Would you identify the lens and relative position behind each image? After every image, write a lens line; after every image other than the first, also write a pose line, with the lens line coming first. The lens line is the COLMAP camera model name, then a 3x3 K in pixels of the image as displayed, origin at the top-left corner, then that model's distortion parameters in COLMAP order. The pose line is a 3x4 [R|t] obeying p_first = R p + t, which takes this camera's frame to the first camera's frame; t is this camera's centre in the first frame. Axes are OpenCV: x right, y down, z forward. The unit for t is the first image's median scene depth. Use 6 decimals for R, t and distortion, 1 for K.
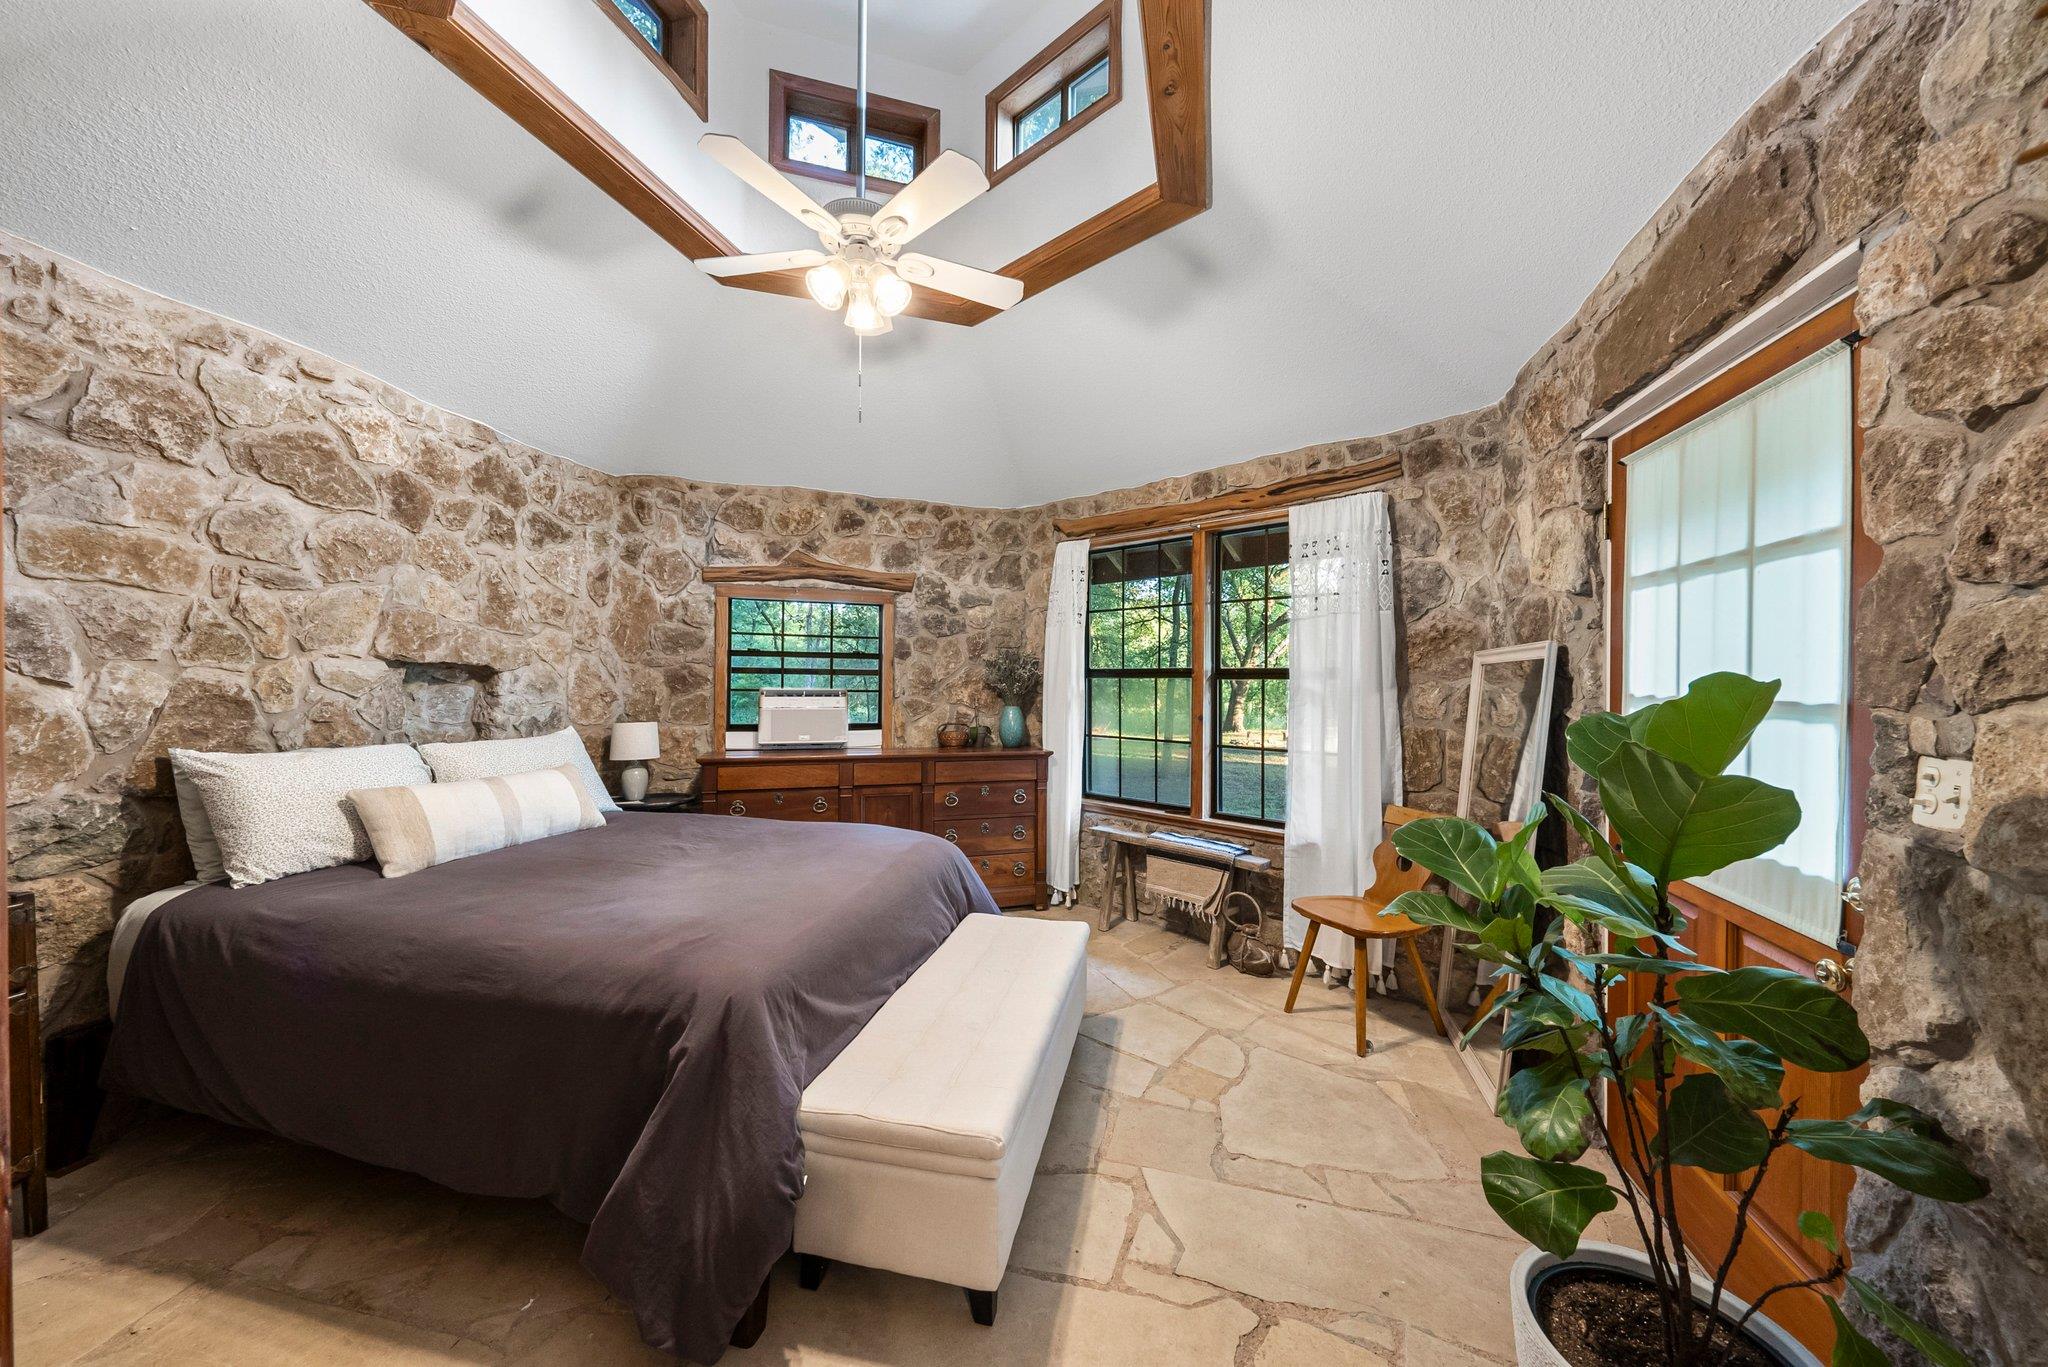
lens RADIAL K [[707.3, 0, 1018.8], [0, 707.3, 678.8], [0, 0, 1]] dist [-0.000681, 0.000010]
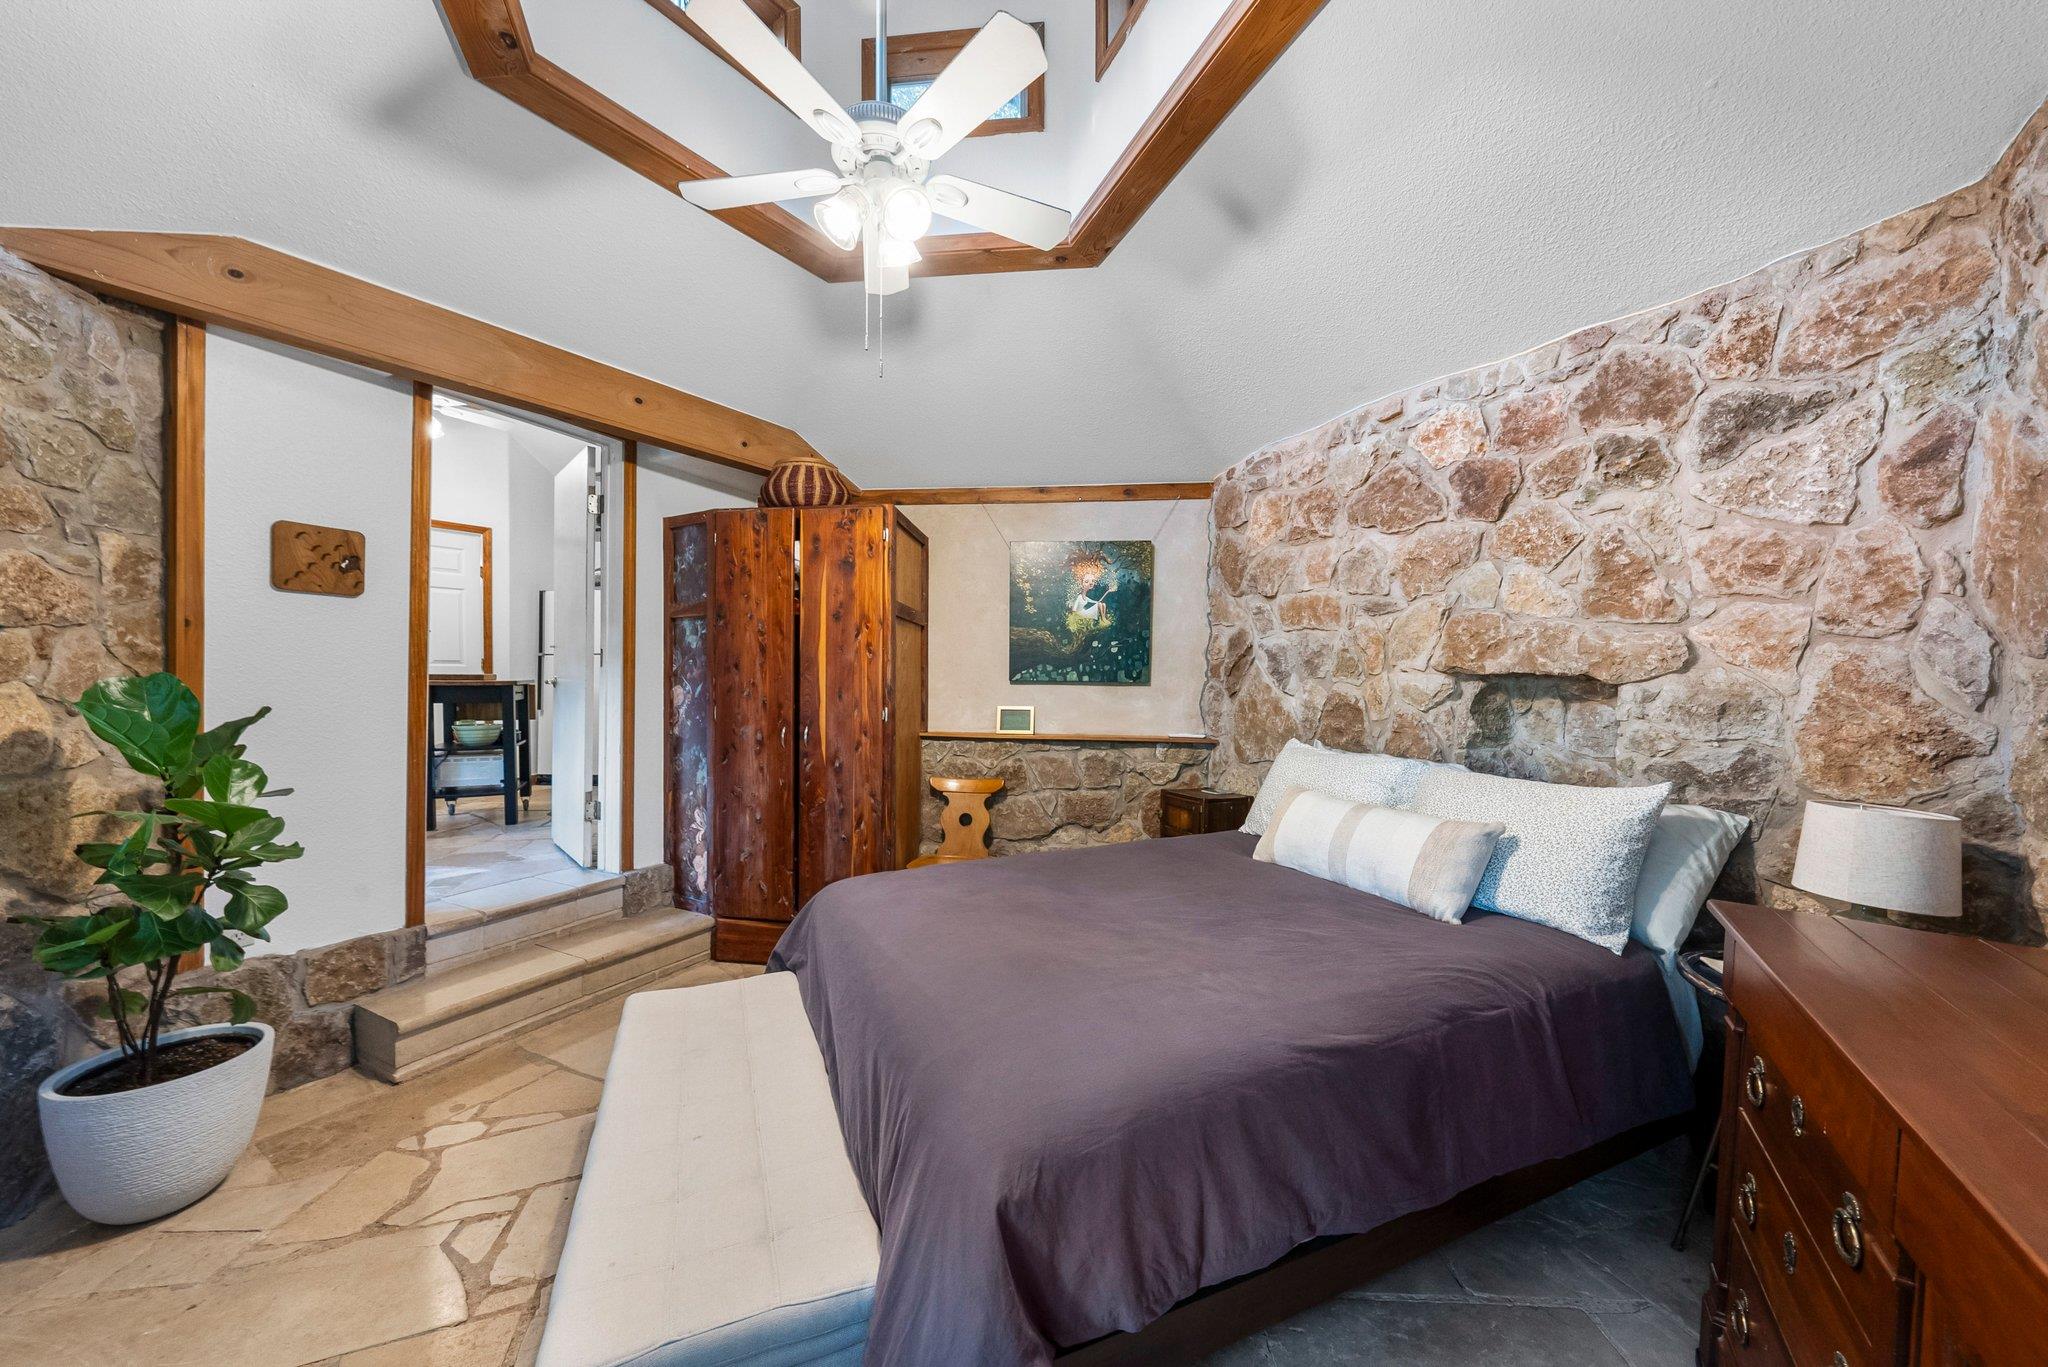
lens RADIAL K [[707.3, 0, 1018.8], [0, 707.3, 678.8], [0, 0, 1]] dist [-0.000681, 0.000010]
pose [[-0.796585, -0.011218, -0.604422, 0.110936], [-0.008949, 0.999937, -0.006765, -0.006493], [0.604460, 0.000020, -0.796636, 1.307013]]
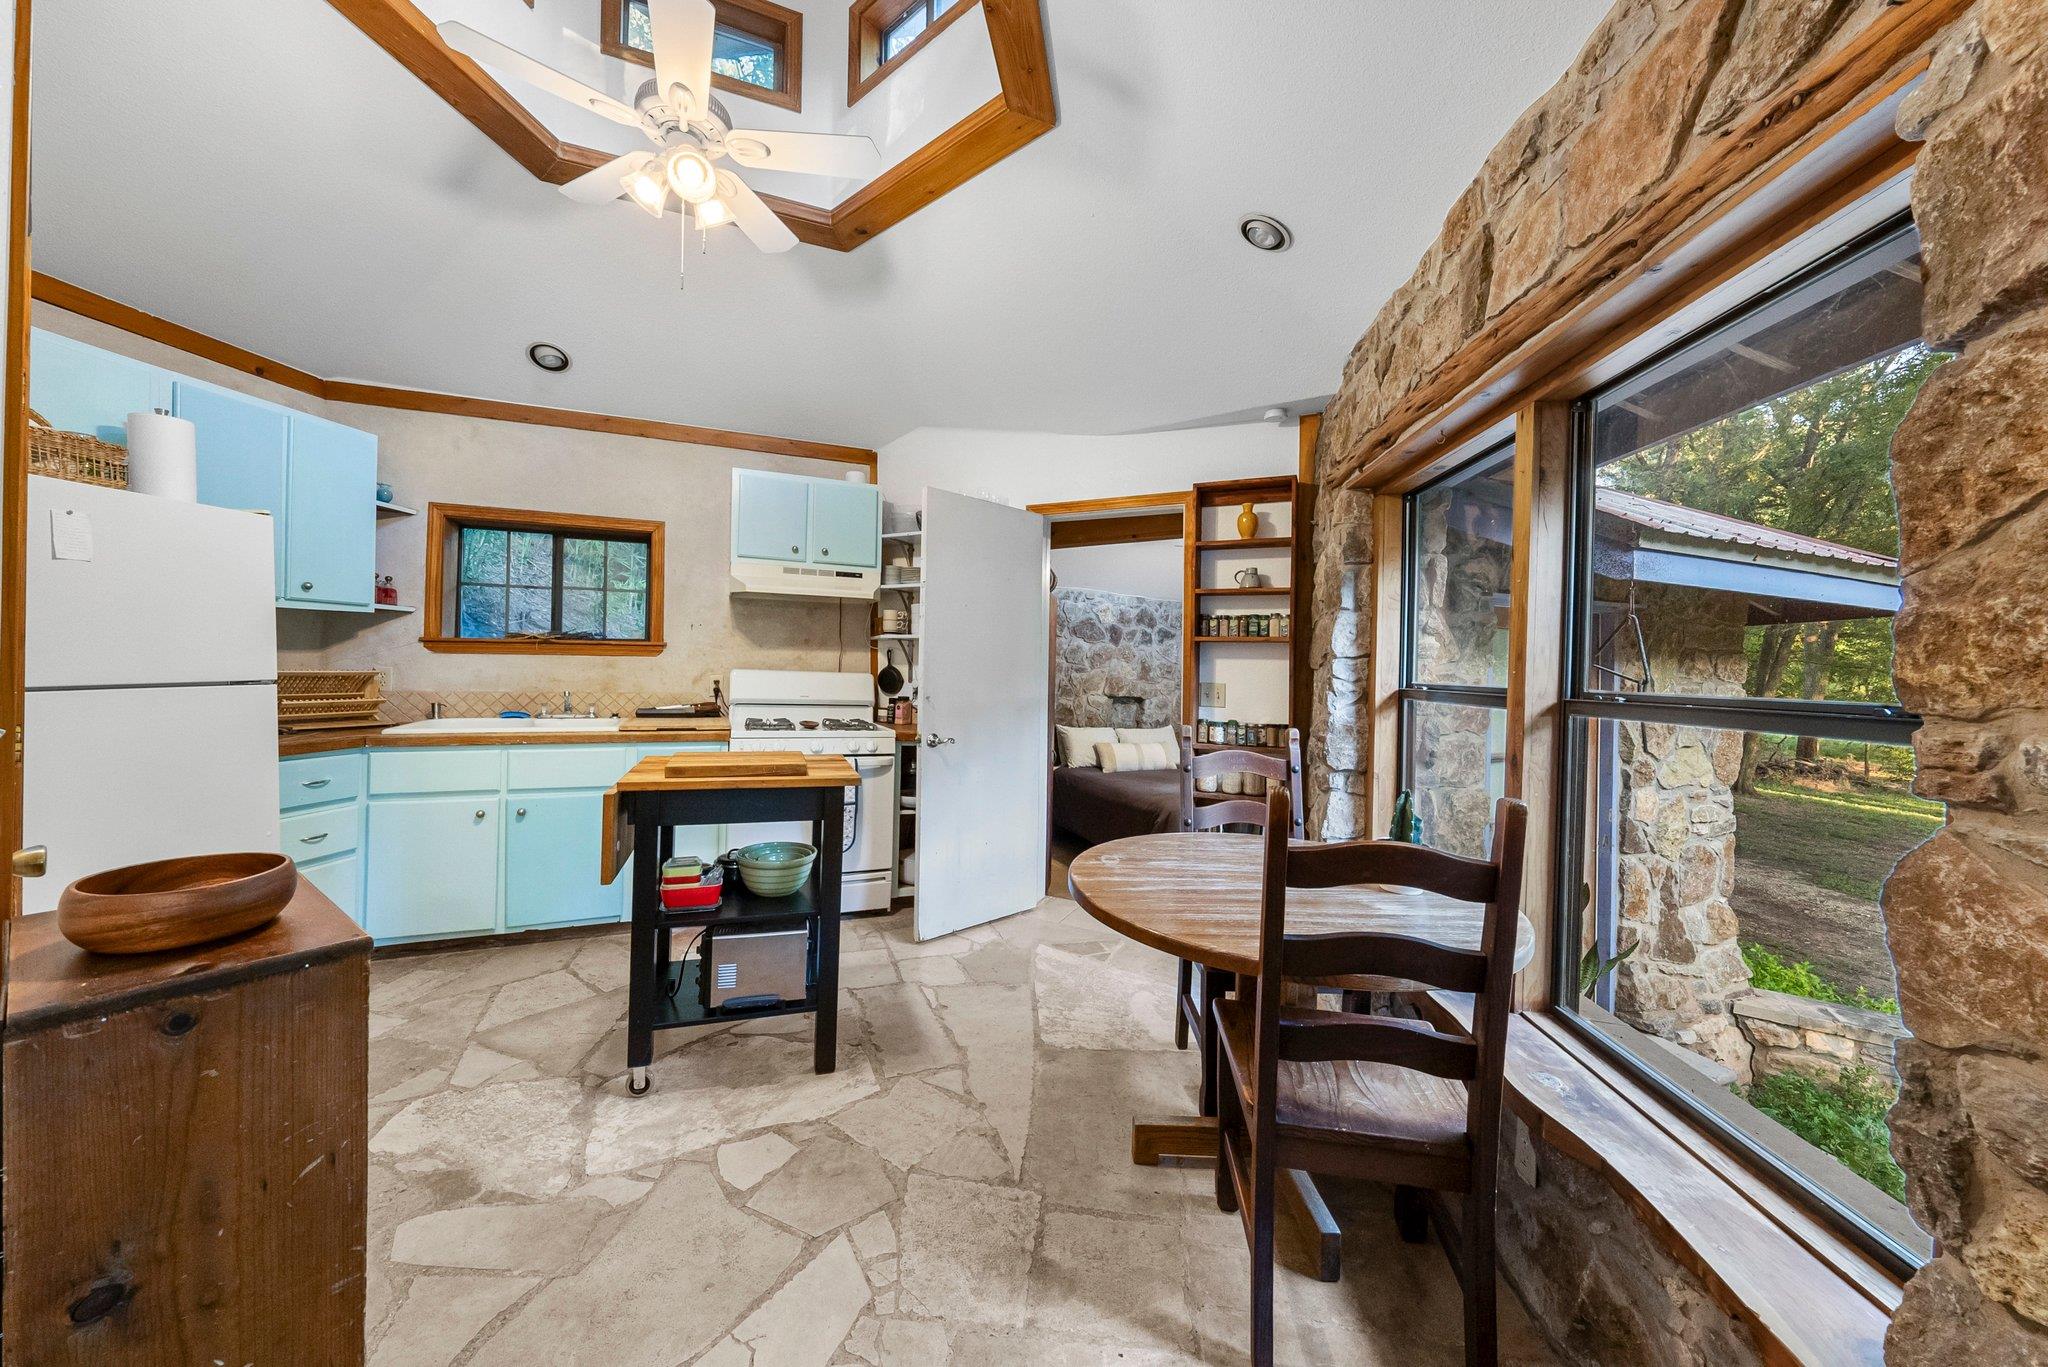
lens RADIAL K [[707.3, 0, 1018.8], [0, 707.3, 678.8], [0, 0, 1]] dist [-0.000681, 0.000010]
pose [[0.626896, 0.016553, -0.778927, 0.918184], [-0.016884, 0.999828, 0.007659, -0.099179], [0.778920, 0.008350, 0.627068, -0.882015]]
